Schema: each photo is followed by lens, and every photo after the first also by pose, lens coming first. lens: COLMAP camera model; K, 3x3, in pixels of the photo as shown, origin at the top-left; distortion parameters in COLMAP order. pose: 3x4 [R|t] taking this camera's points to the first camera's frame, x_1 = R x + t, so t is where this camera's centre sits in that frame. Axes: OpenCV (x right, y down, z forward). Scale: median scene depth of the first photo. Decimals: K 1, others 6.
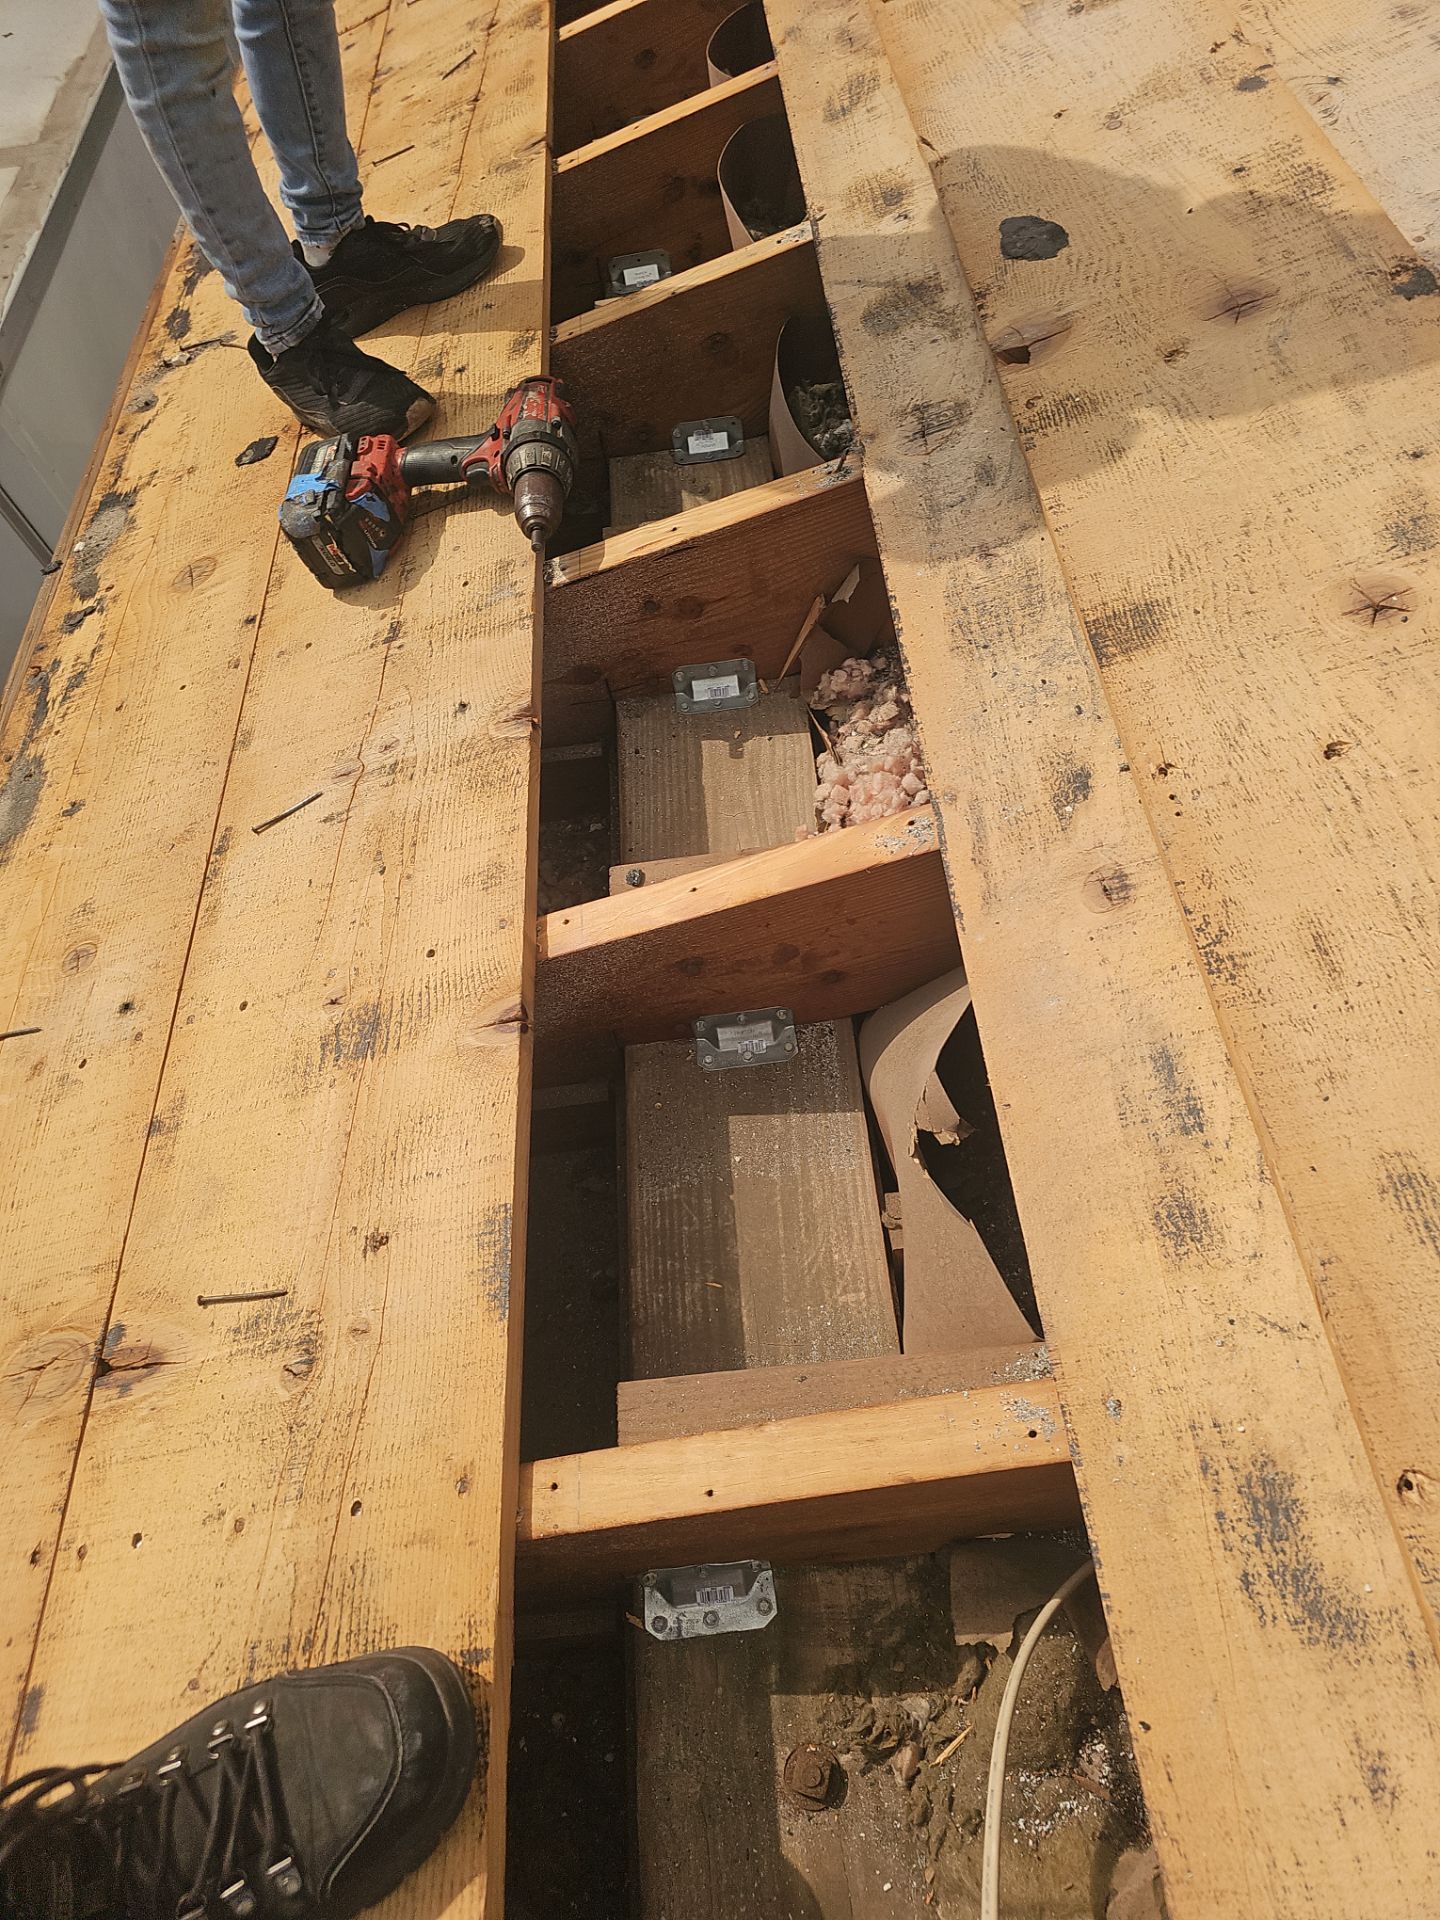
lens RADIAL K [[1348.7, 0, 713.3], [0, 1348.7, 990.0], [0, 0, 1]] dist [0.006858, -0.003136]
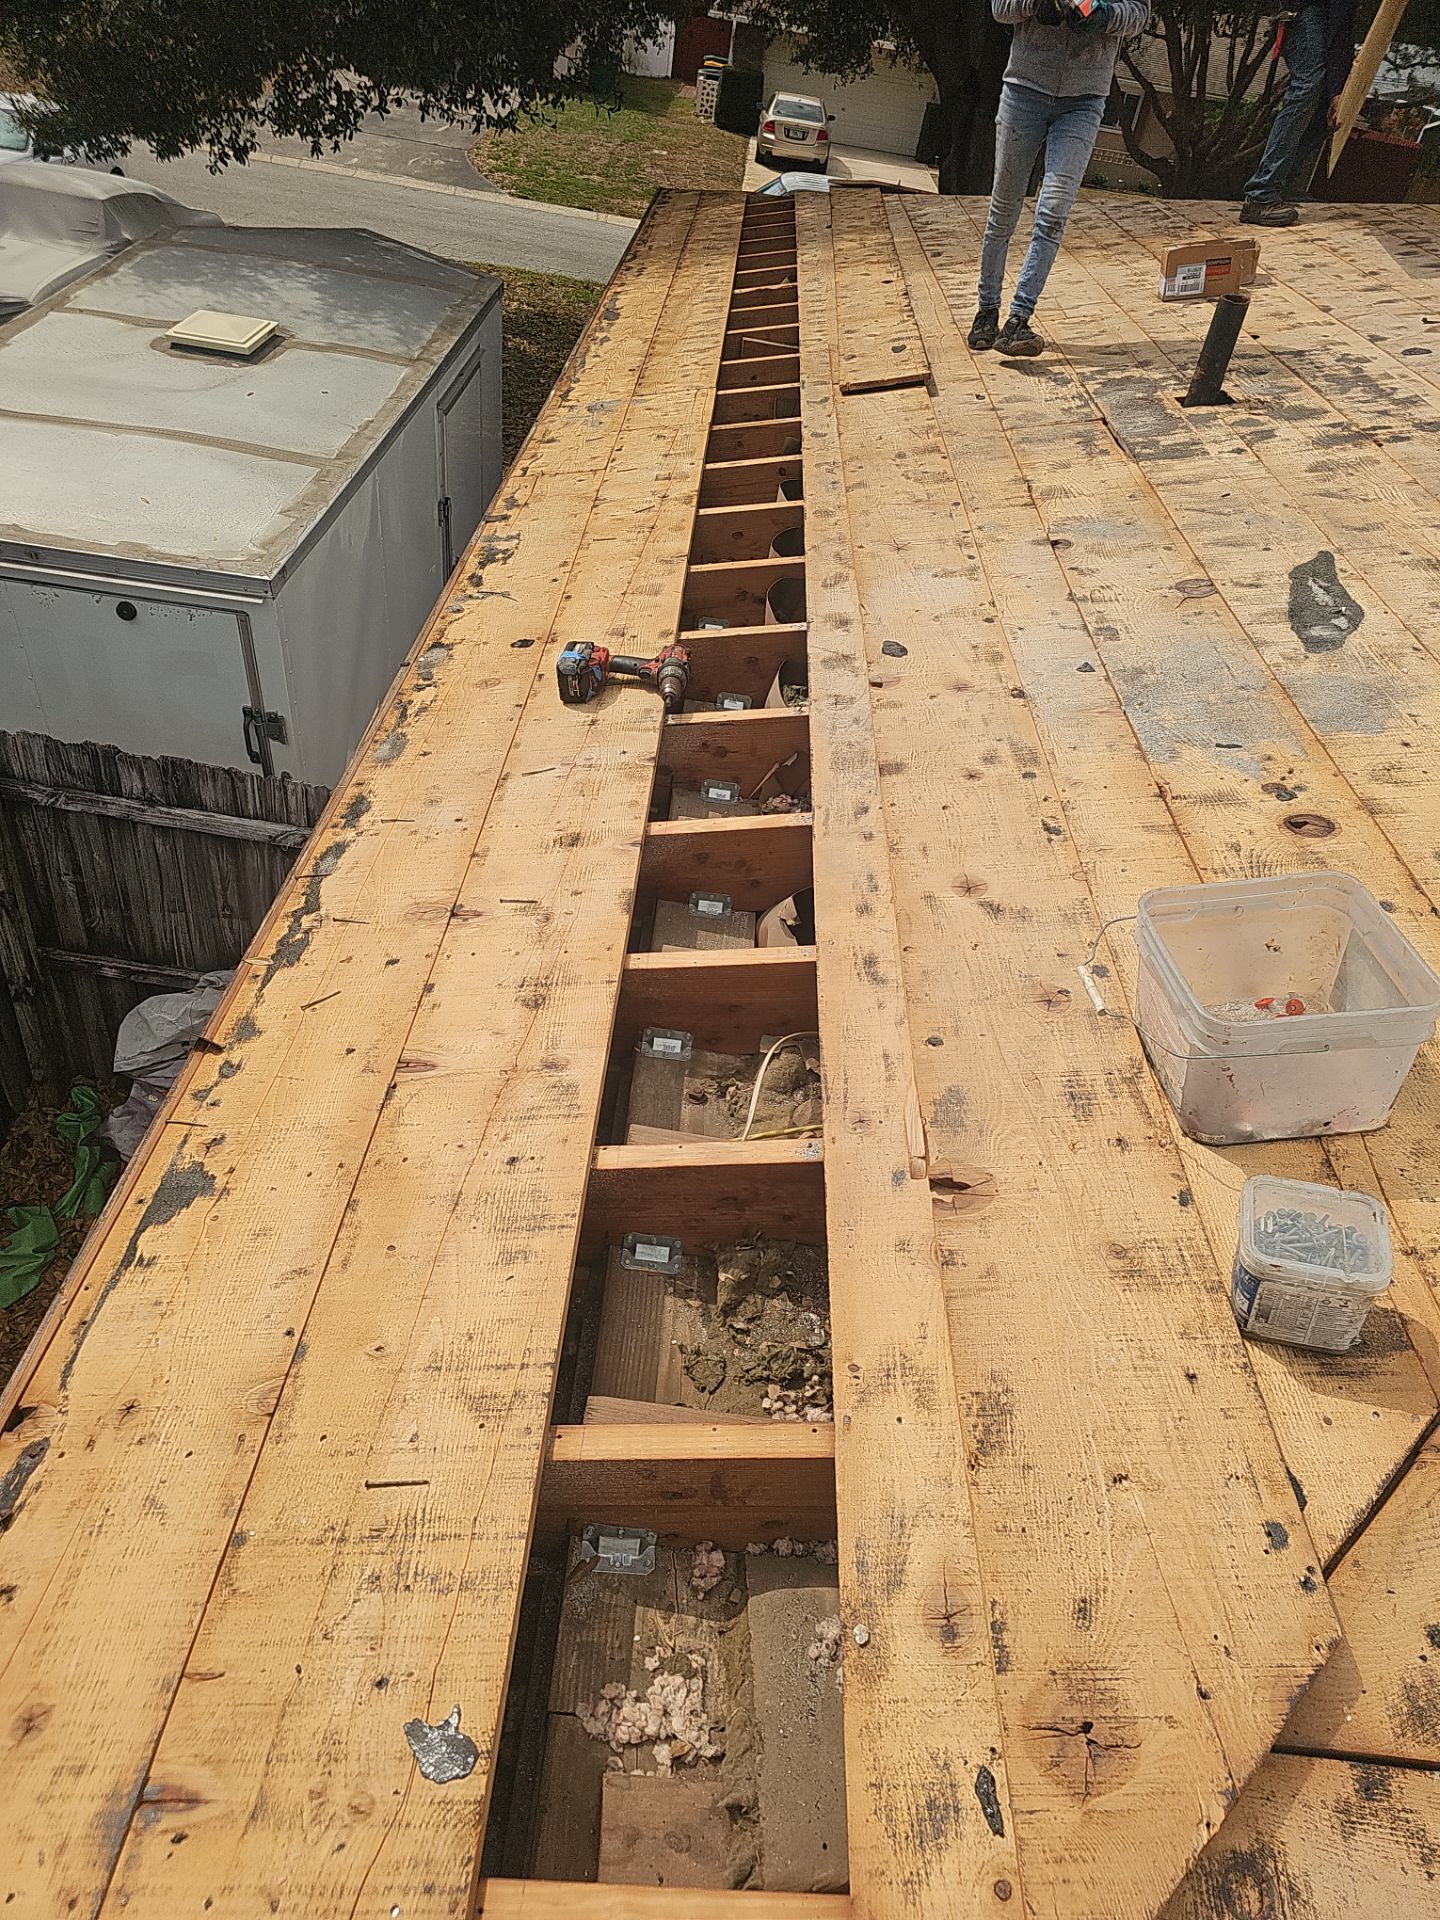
lens RADIAL K [[1285.4, 0, 720.0], [0, 1285.4, 960.0], [0, 0, 1]] dist [0.054971, -0.030005]
pose [[0.960931, 0.264449, 0.081719, -0.107220], [-0.231170, 0.929154, -0.288501, 0.690986], [-0.152224, 0.258339, 0.953986, -1.003939]]
